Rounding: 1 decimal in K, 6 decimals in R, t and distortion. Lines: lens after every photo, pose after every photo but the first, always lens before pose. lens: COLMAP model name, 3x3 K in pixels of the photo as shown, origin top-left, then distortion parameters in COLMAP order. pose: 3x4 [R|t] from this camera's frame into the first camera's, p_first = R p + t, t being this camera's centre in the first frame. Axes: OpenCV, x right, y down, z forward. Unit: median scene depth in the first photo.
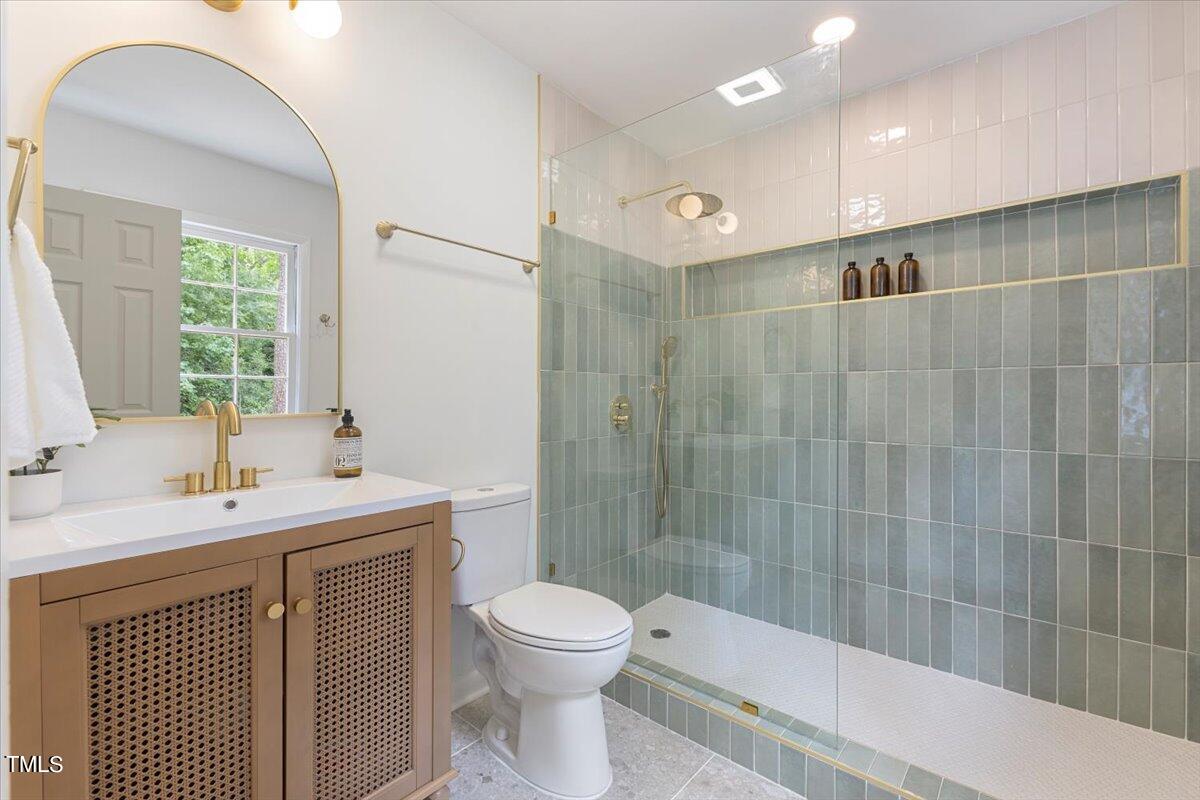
lens RADIAL K [[523.0, 0, 601.4], [0, 523.0, 396.2], [0, 0, 1]] dist [0.005524, -0.001633]
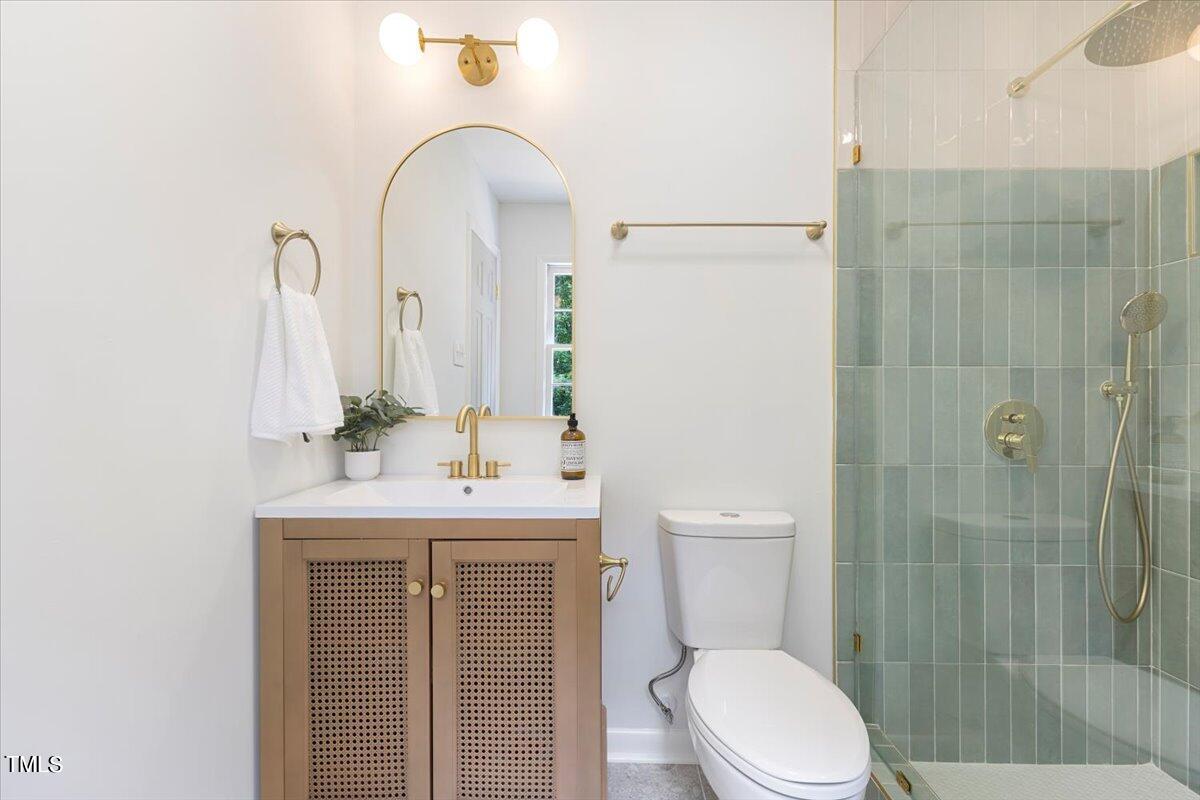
lens RADIAL K [[523.0, 0, 599.8], [0, 523.0, 397.5], [0, 0, 1]] dist [0.005524, -0.001633]
pose [[0.638461, -0.001983, -0.769652, 0.279334], [-0.005114, 0.999964, -0.006819, 0.000549], [0.769638, 0.008290, 0.638427, 0.315669]]
